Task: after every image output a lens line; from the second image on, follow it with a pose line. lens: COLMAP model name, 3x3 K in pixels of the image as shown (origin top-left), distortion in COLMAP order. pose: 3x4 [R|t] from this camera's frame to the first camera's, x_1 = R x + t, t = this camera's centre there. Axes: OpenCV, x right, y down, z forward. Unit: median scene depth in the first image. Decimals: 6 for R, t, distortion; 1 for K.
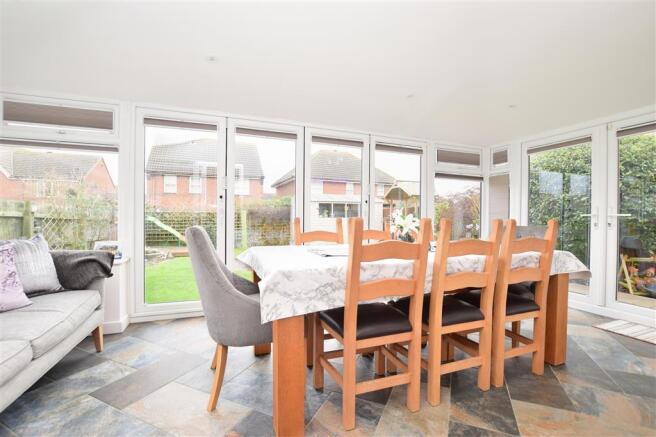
lens RADIAL K [[296.3, 0, 329.2], [0, 296.3, 220.4], [0, 0, 1]] dist [-0.004718, -0.000288]
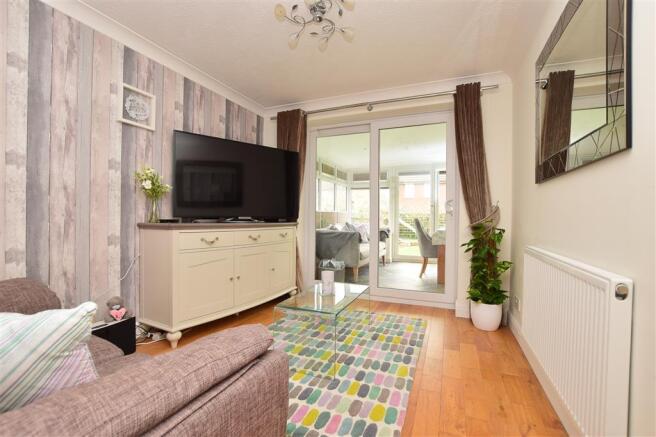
lens RADIAL K [[296.3, 0, 328.3], [0, 296.3, 217.5], [0, 0, 1]] dist [-0.004718, -0.000288]
pose [[0.733863, -0.005565, -0.679275, 0.684657], [-0.001449, 0.999951, -0.009757, 0.033266], [0.679296, 0.008145, 0.733819, -1.346358]]
